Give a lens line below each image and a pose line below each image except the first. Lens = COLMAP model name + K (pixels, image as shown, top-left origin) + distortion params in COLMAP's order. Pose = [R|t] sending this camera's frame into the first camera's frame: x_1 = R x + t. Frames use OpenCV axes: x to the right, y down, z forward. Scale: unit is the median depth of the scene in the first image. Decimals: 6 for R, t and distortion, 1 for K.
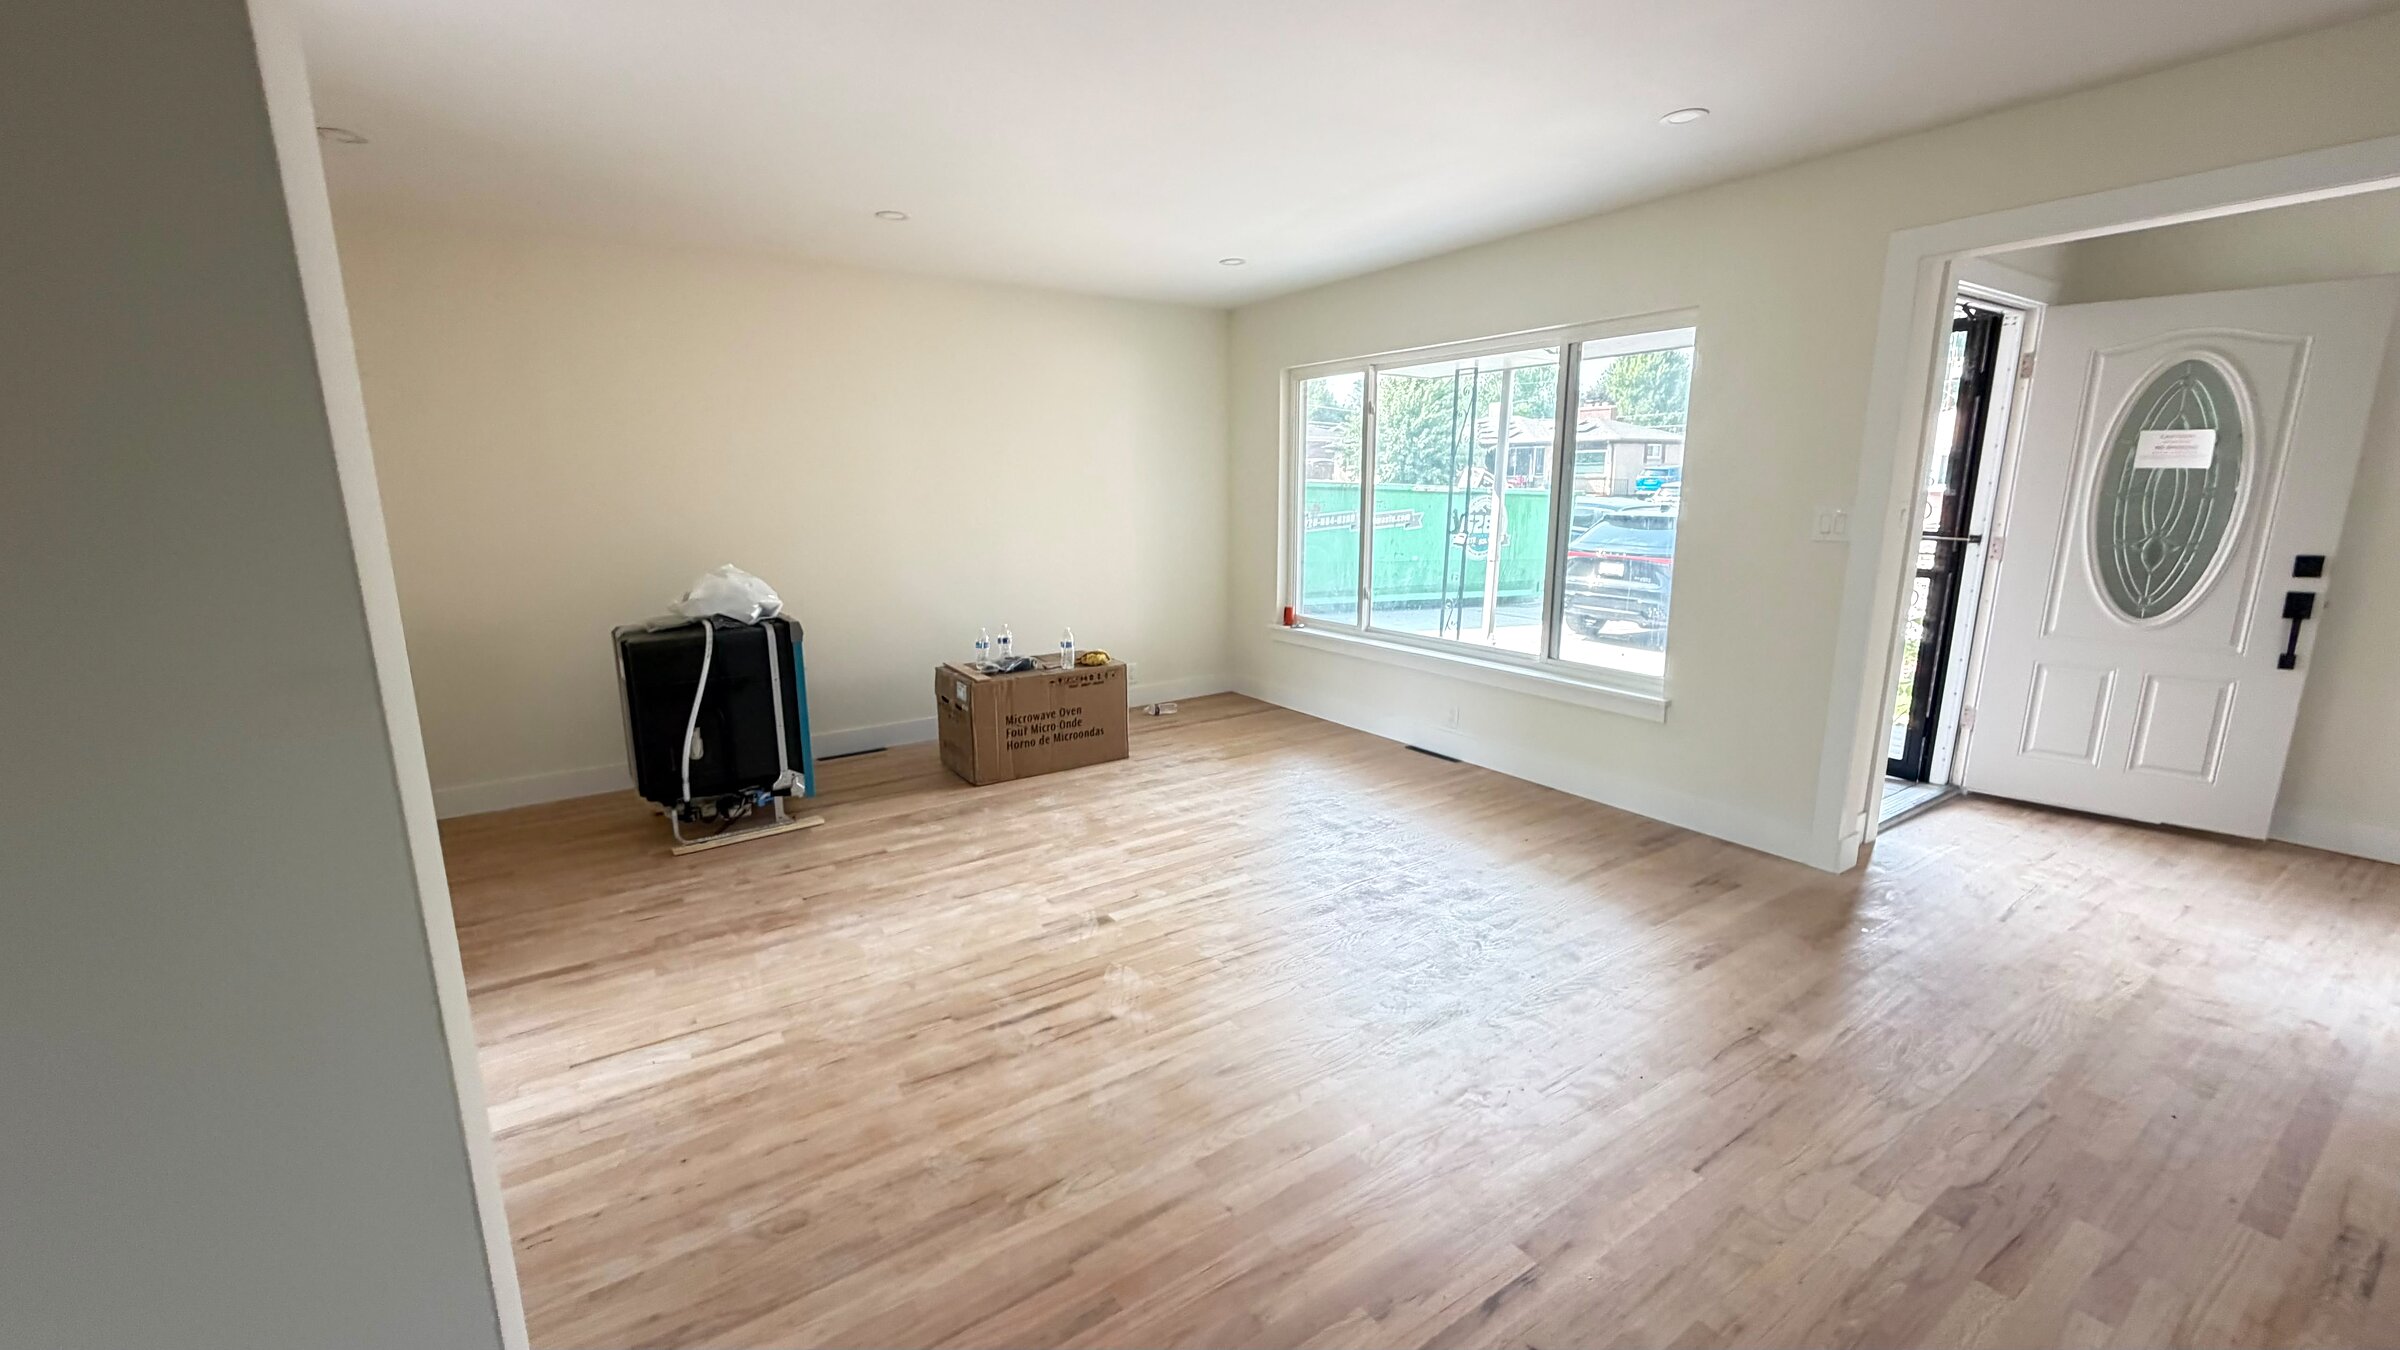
lens RADIAL K [[959.3, 0, 1182.3], [0, 959.3, 675.4], [0, 0, 1]] dist [0.001175, -0.000282]
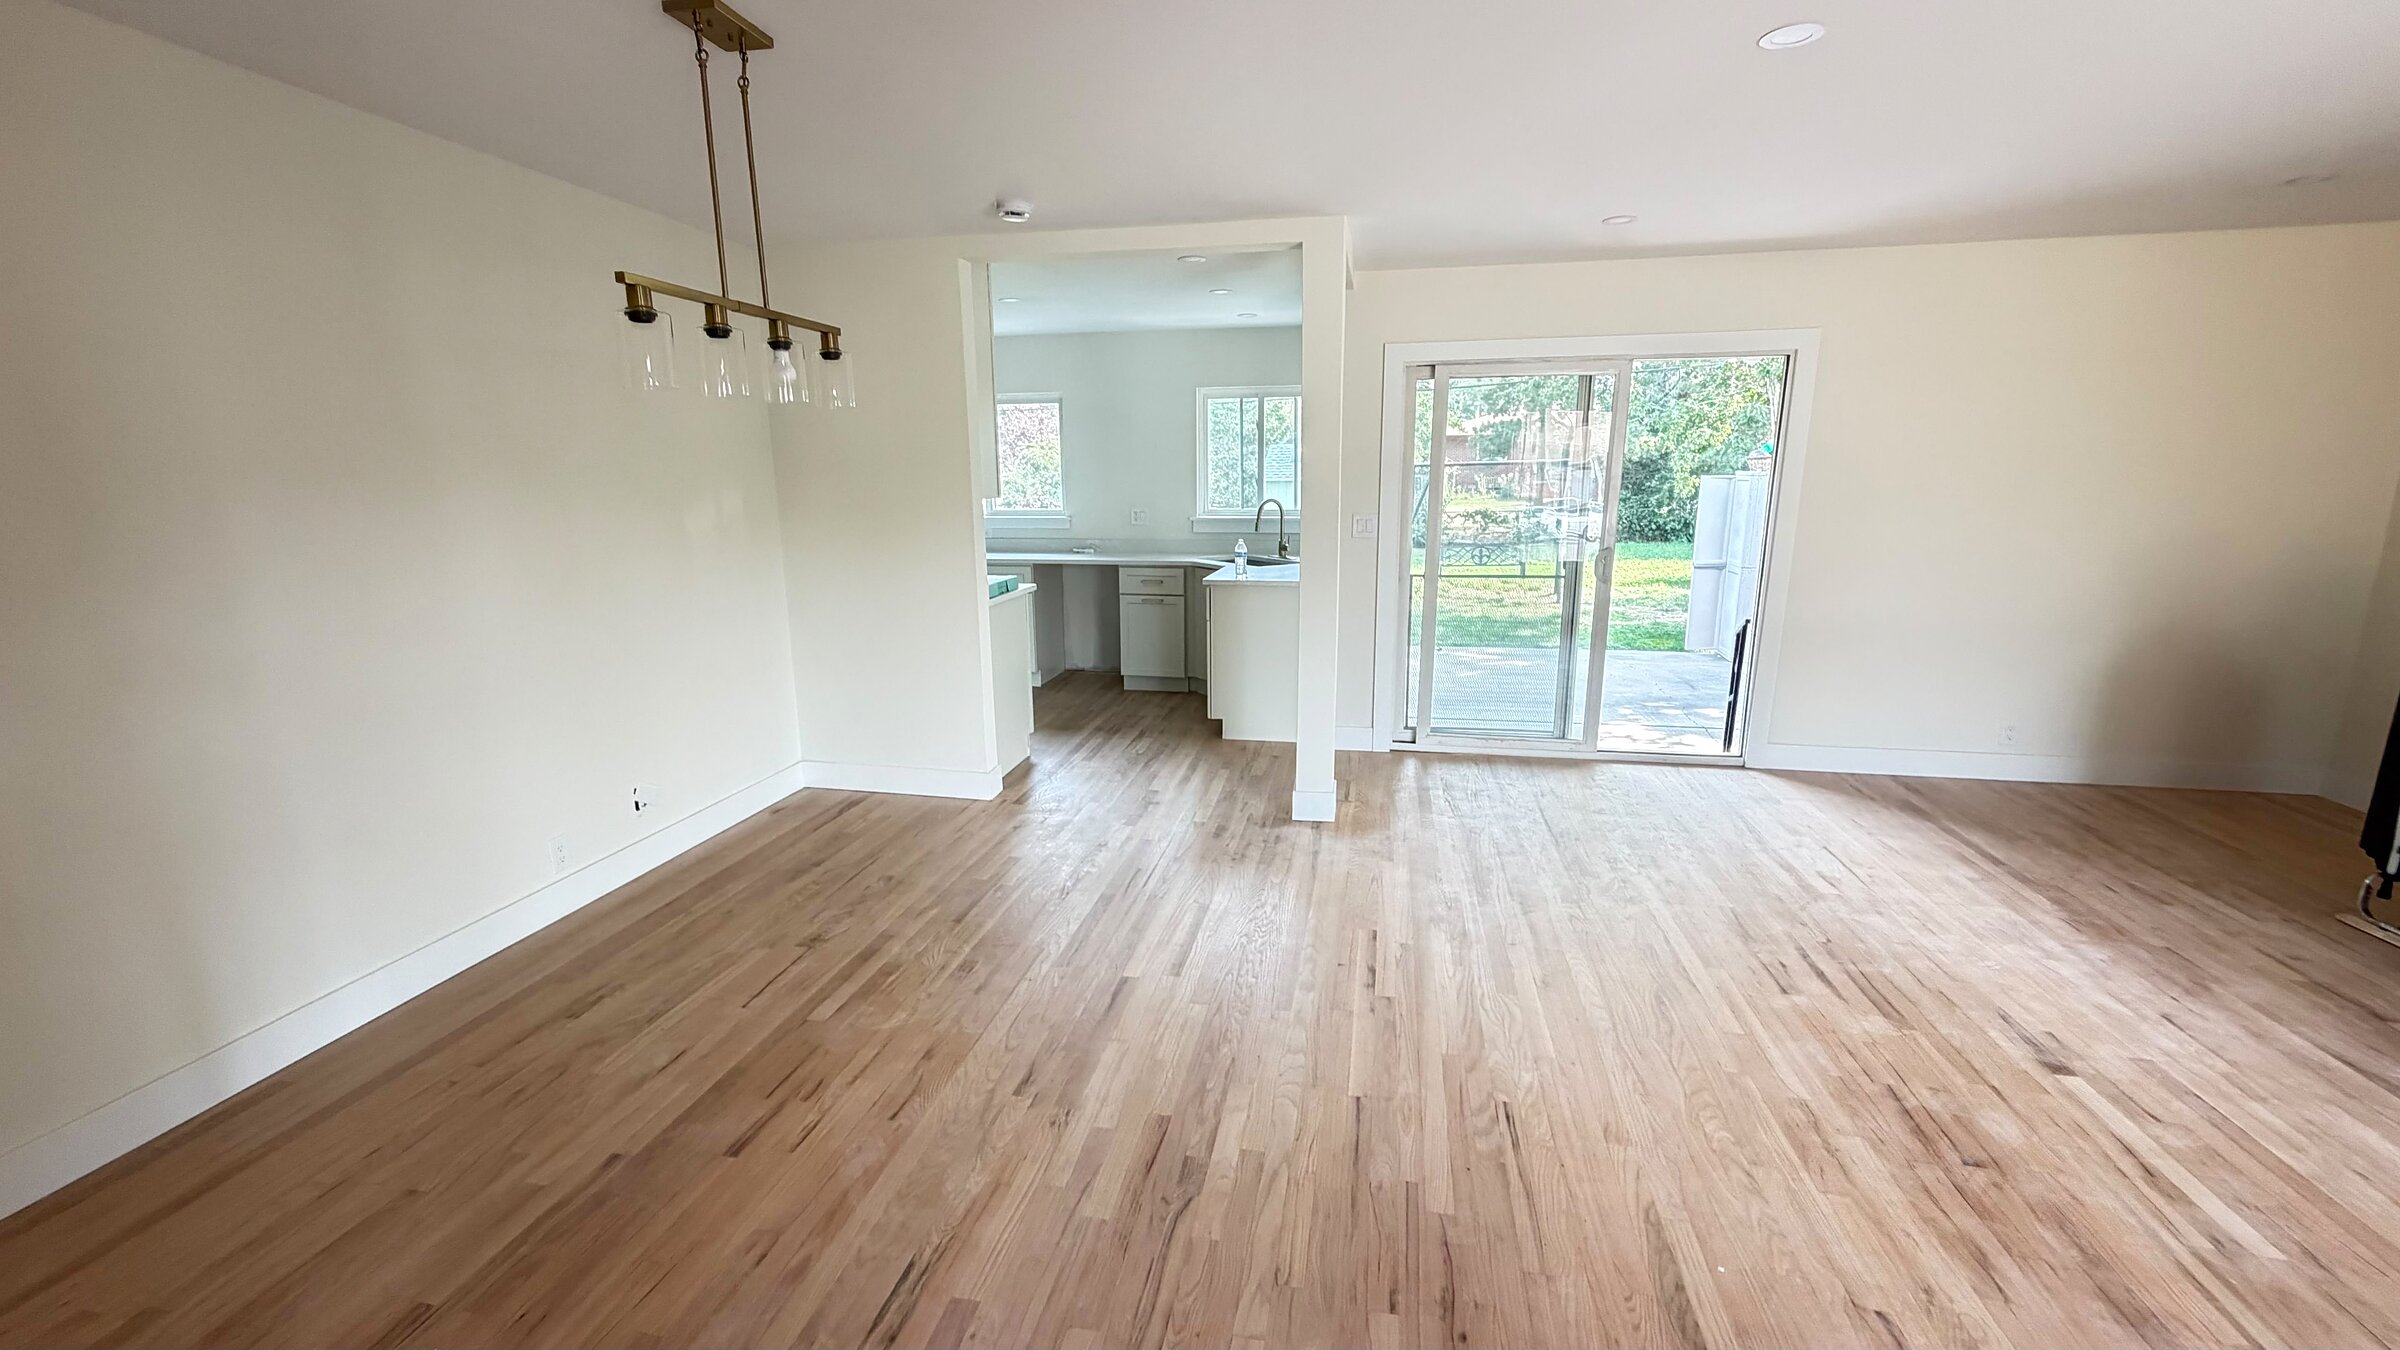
lens RADIAL K [[959.3, 0, 1182.3], [0, 959.3, 675.4], [0, 0, 1]] dist [0.001175, -0.000282]
pose [[-0.710005, 0.162807, -0.685119, 0.908783], [-0.130931, 0.925423, 0.355598, -0.219916], [0.691918, 0.342180, -0.635738, 0.922648]]
